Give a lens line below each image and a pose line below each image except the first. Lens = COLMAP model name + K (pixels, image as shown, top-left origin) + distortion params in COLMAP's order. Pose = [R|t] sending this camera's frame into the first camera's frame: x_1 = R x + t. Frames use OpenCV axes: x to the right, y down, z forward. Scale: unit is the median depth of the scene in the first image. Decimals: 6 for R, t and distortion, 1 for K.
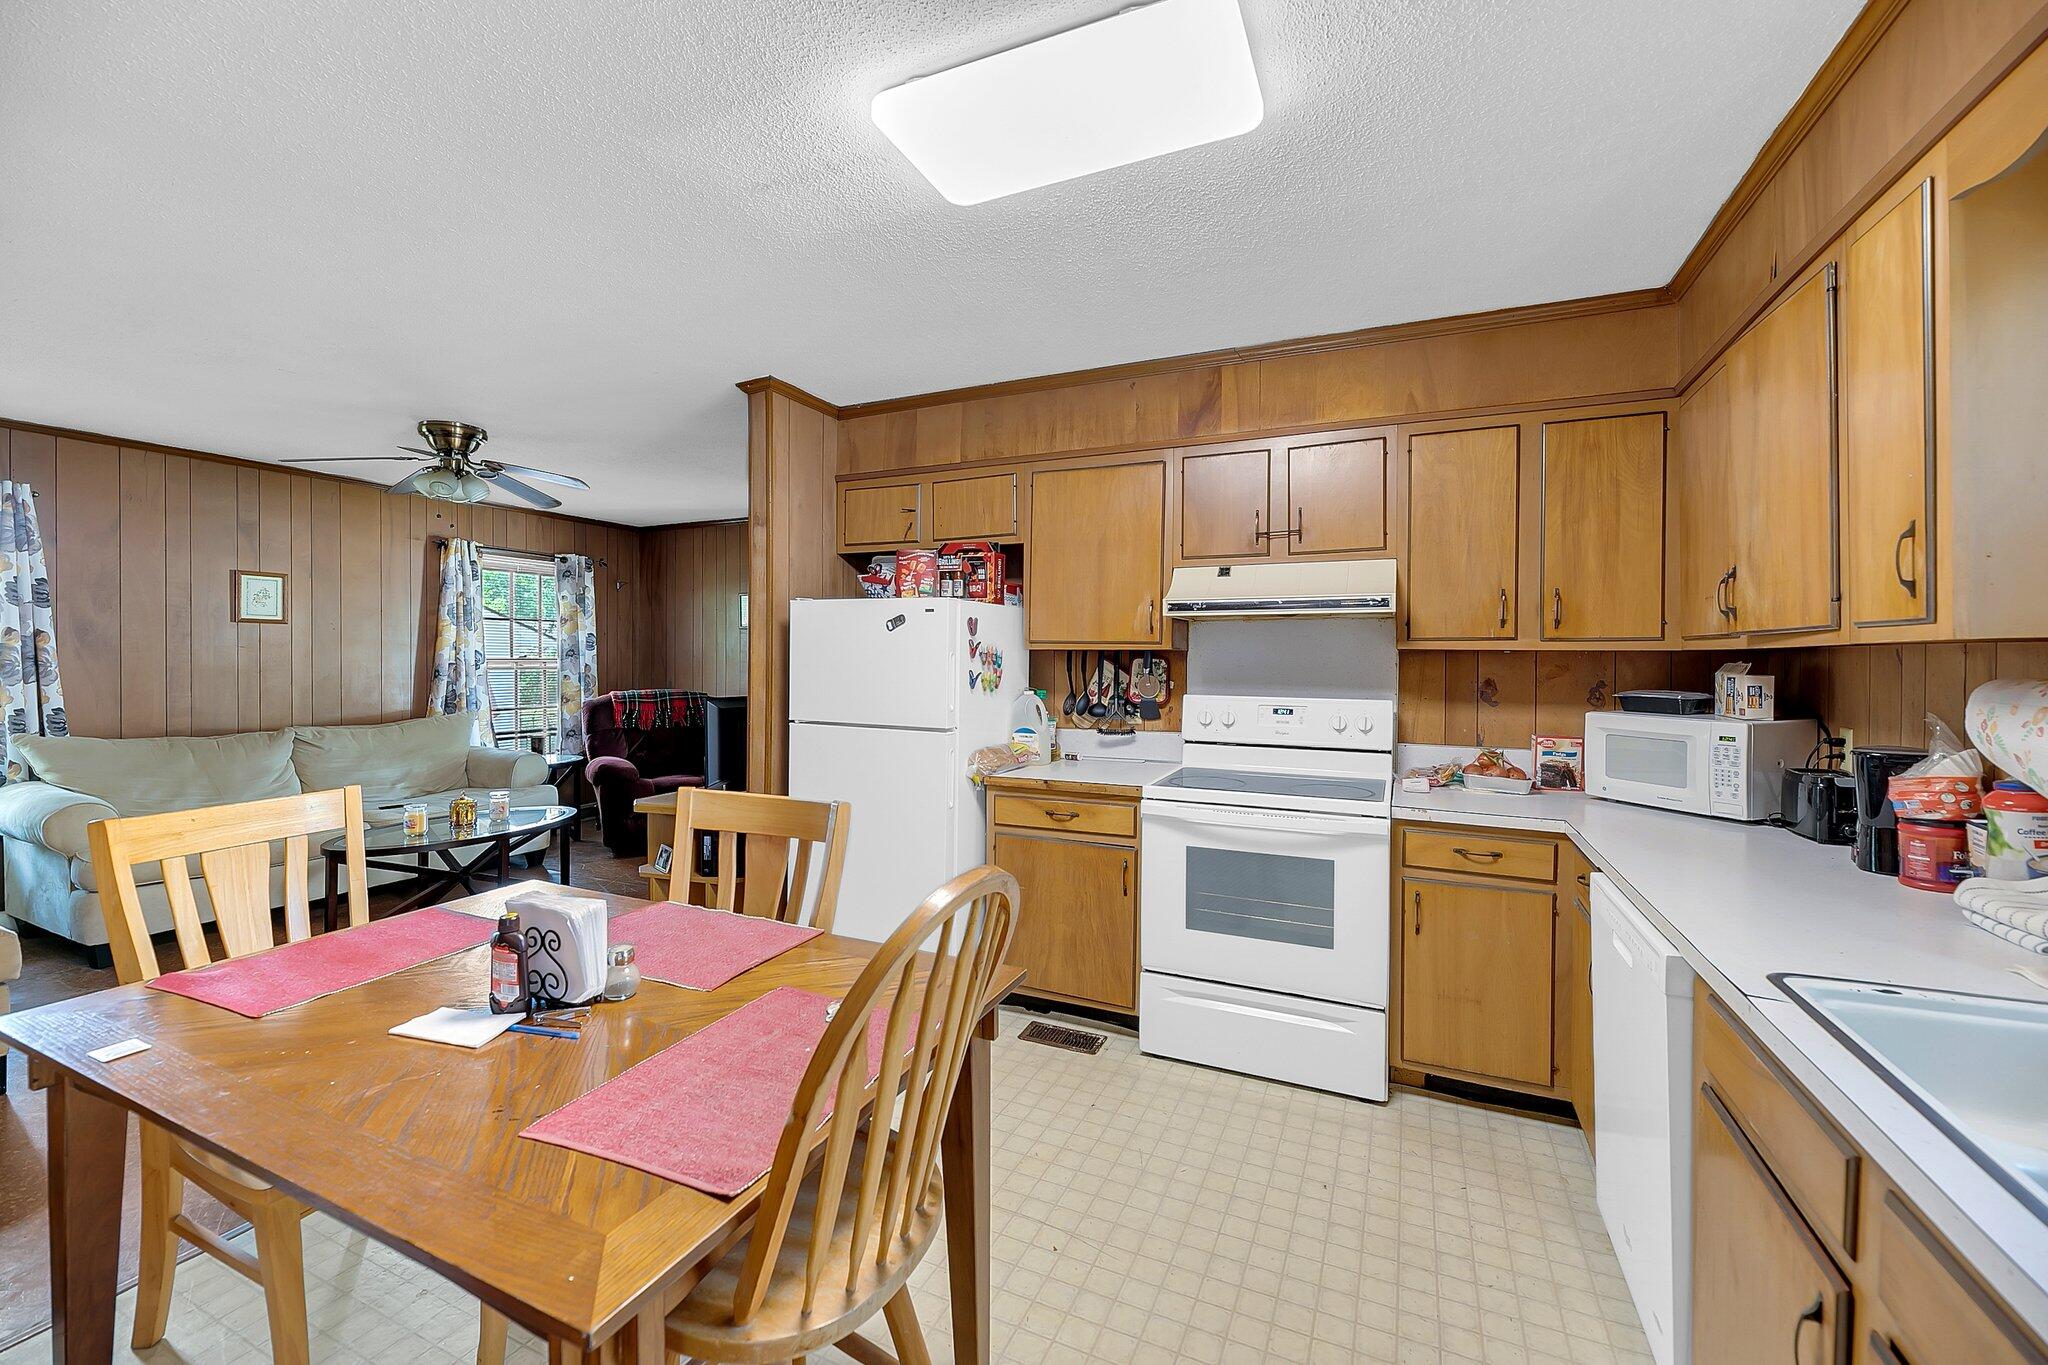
lens RADIAL K [[836.1, 0, 1014.1], [0, 836.1, 666.9], [0, 0, 1]] dist [-0.000123, -0.001488]
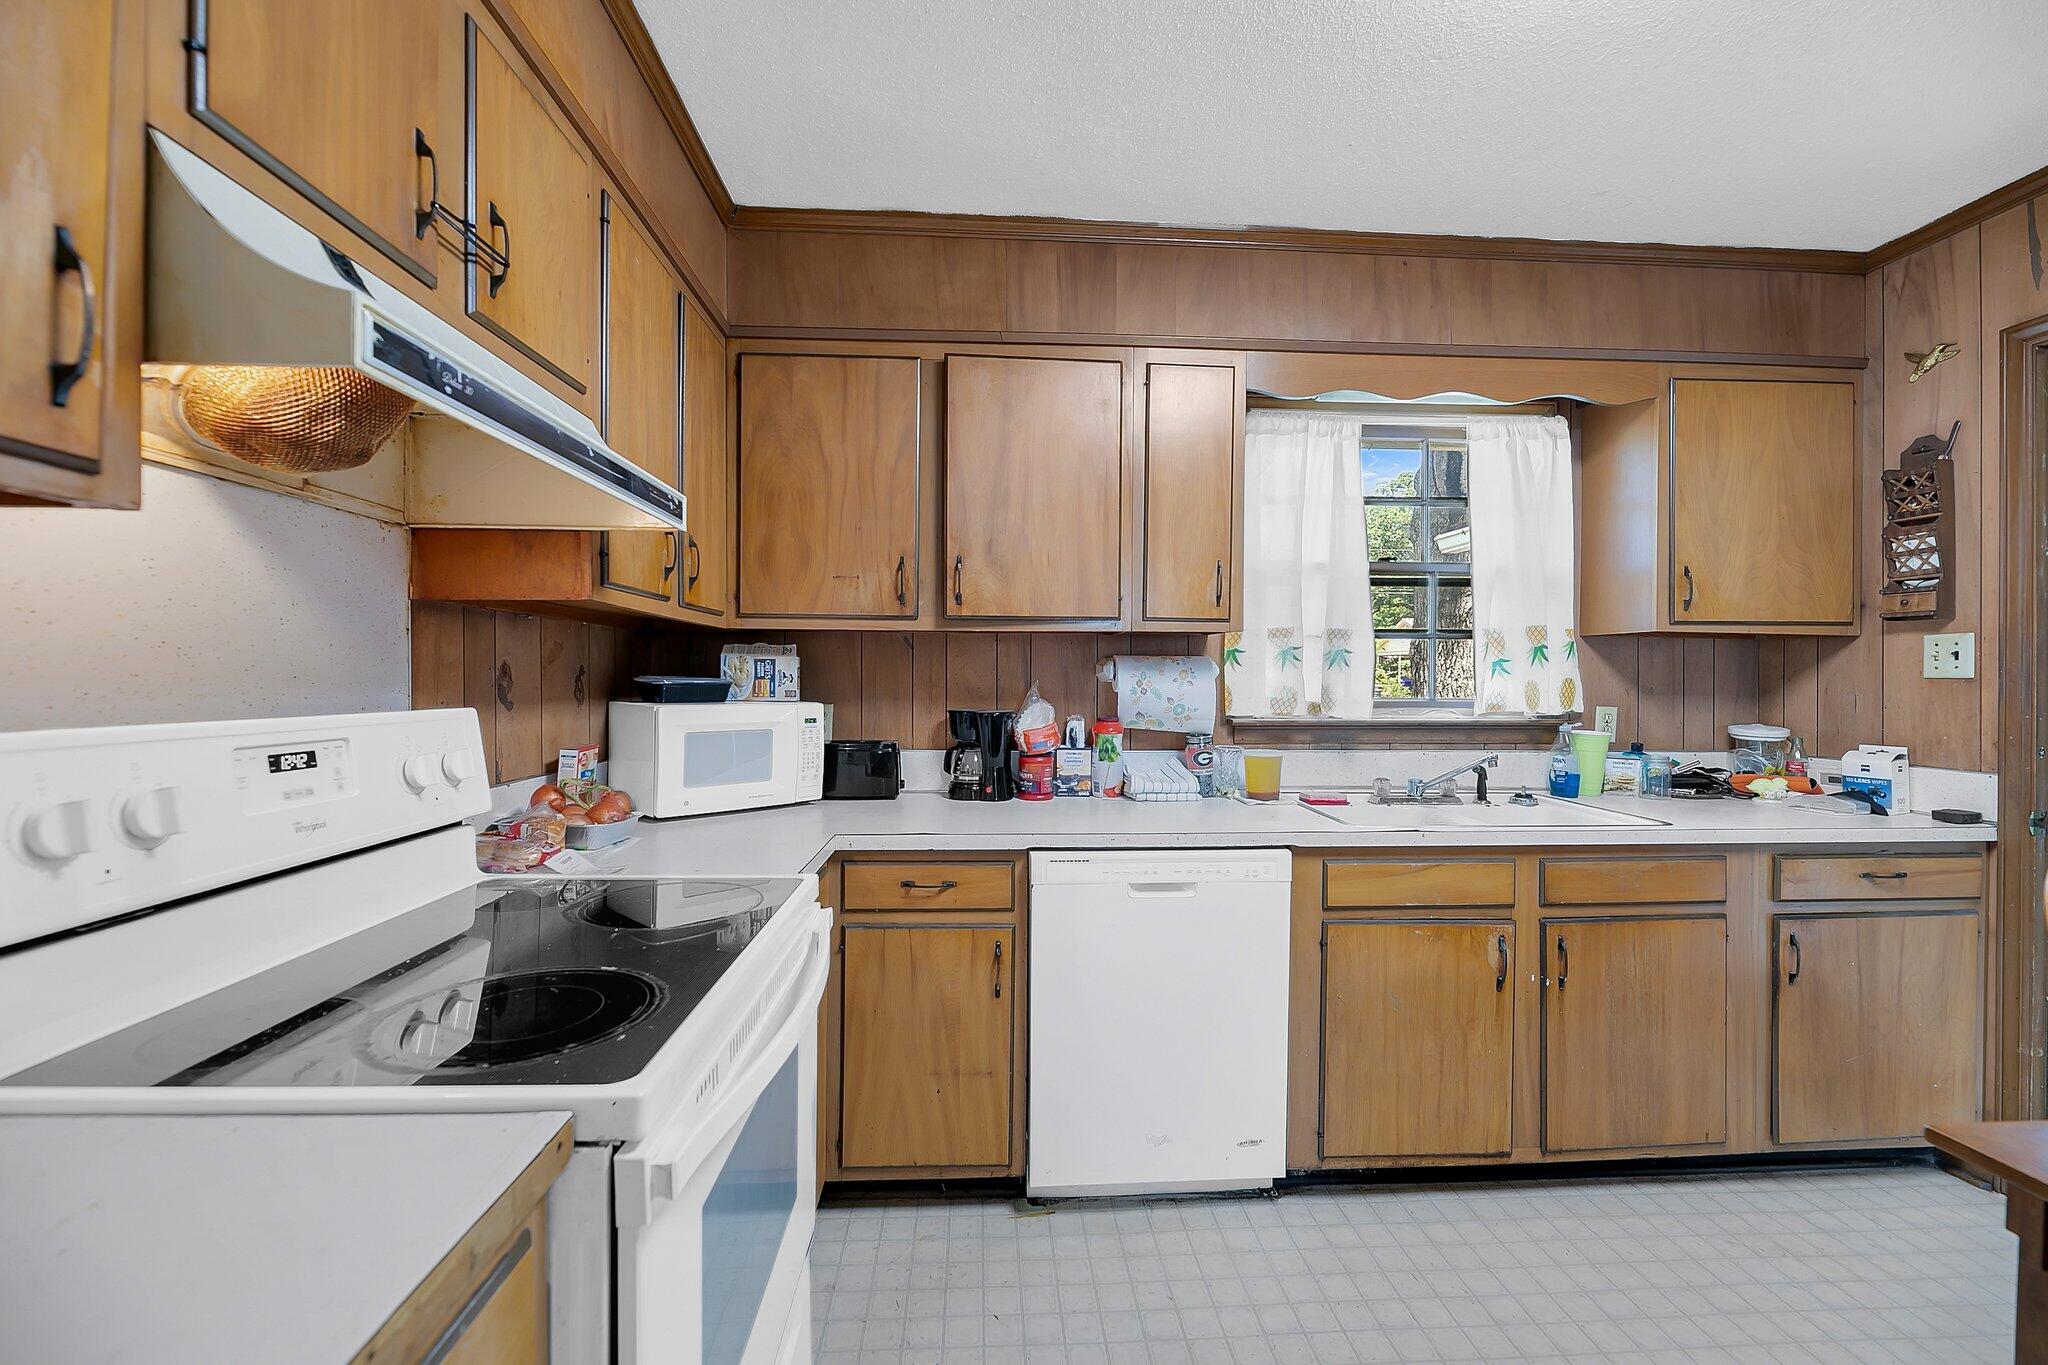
lens RADIAL K [[836.1, 0, 1024.0], [0, 836.1, 677.9], [0, 0, 1]] dist [-0.000123, -0.001488]
pose [[-0.476873, -0.009093, 0.878925, -0.097036], [0.001250, 0.999938, 0.011023, 0.018427], [-0.878971, 0.006355, -0.476833, 0.902931]]
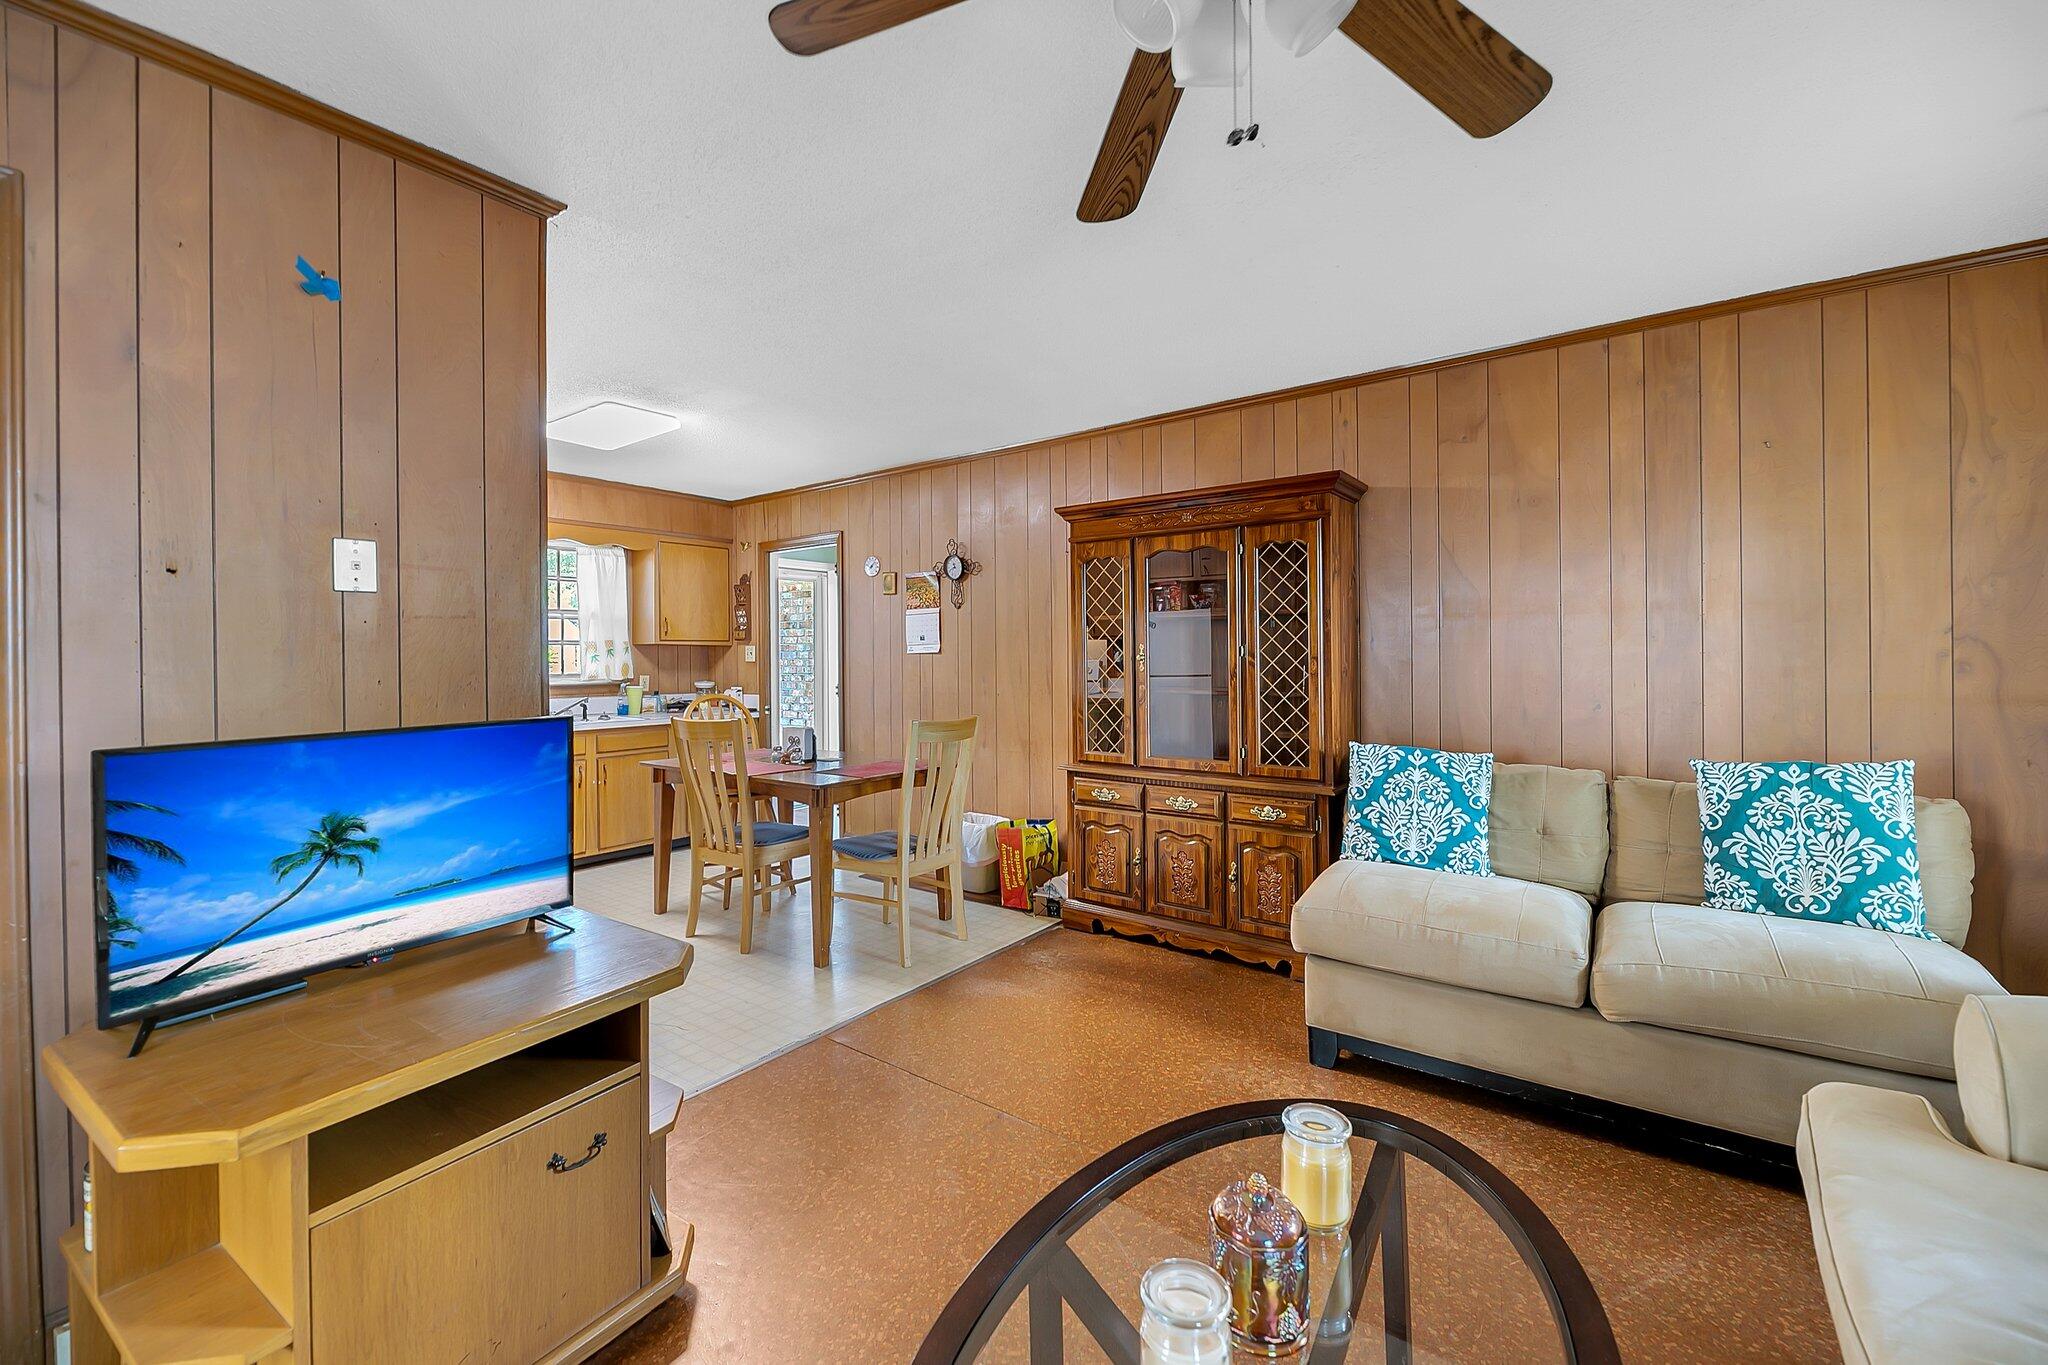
lens RADIAL K [[836.1, 0, 1044.2], [0, 836.1, 643.2], [0, 0, 1]] dist [-0.000123, -0.001488]
pose [[-0.988552, 0.007802, 0.150680, -0.822836], [0.007375, 0.999967, -0.003393, -0.002840], [-0.150702, -0.002243, -0.988577, 1.726721]]
